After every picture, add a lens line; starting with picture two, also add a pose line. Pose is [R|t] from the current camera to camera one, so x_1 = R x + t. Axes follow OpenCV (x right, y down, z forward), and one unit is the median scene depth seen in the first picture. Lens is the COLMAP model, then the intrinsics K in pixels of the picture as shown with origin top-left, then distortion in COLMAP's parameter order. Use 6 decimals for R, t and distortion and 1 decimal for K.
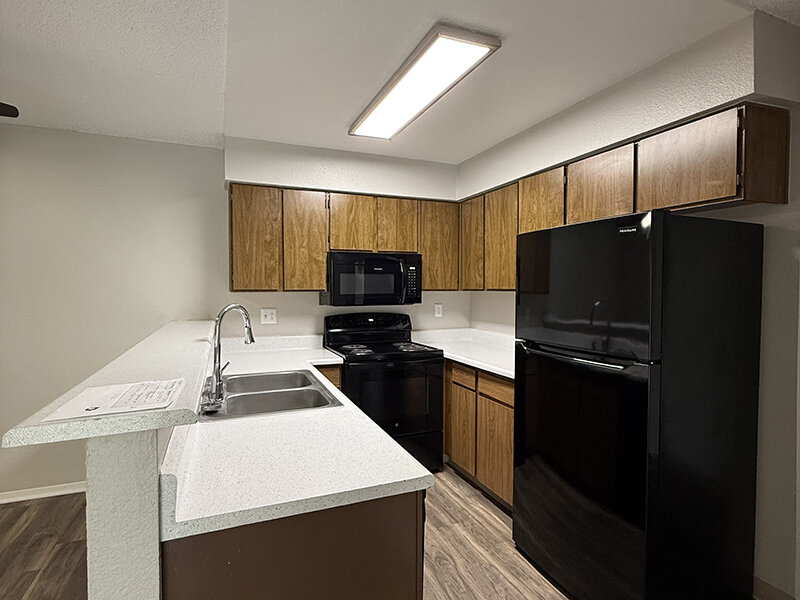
lens RADIAL K [[426.3, 0, 397.6], [0, 426.3, 297.7], [0, 0, 1]] dist [0.000381, -0.000871]
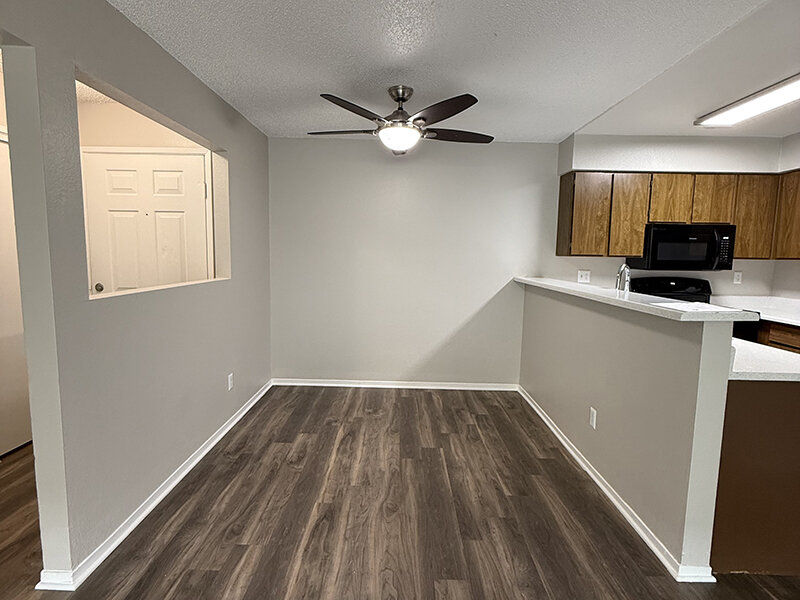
lens RADIAL K [[426.3, 0, 397.6], [0, 426.3, 297.7], [0, 0, 1]] dist [0.000381, -0.000871]
pose [[0.921092, 0.056440, -0.385232, -0.338593], [-0.027205, 0.996349, 0.080929, 0.020435], [0.388393, -0.064063, 0.919264, -0.384298]]
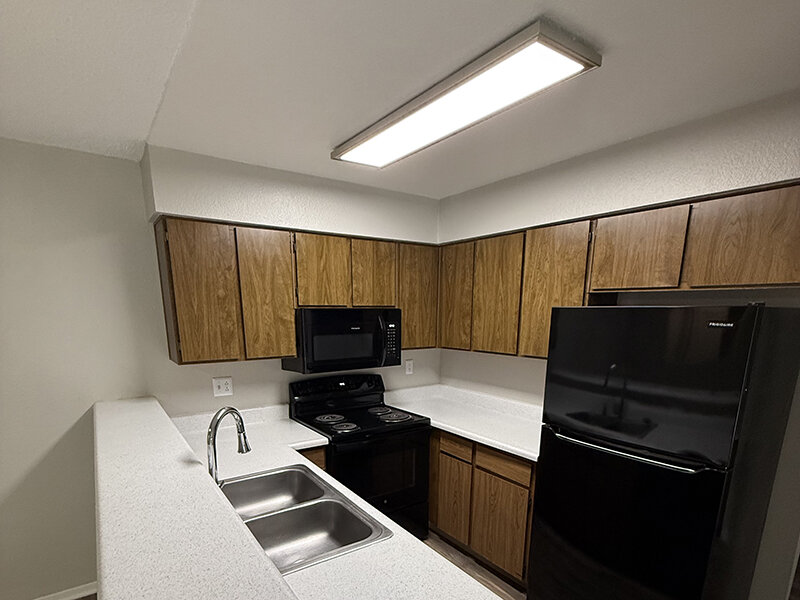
lens RADIAL K [[425.5, 0, 398.2], [0, 425.5, 407.8], [0, 0, 1]] dist [-0.000543, 0.000007]
pose [[0.975276, -0.048299, 0.215648, -0.159571], [0.003615, 0.979180, 0.202959, -0.087560], [-0.220961, -0.197162, 0.955146, 0.141202]]
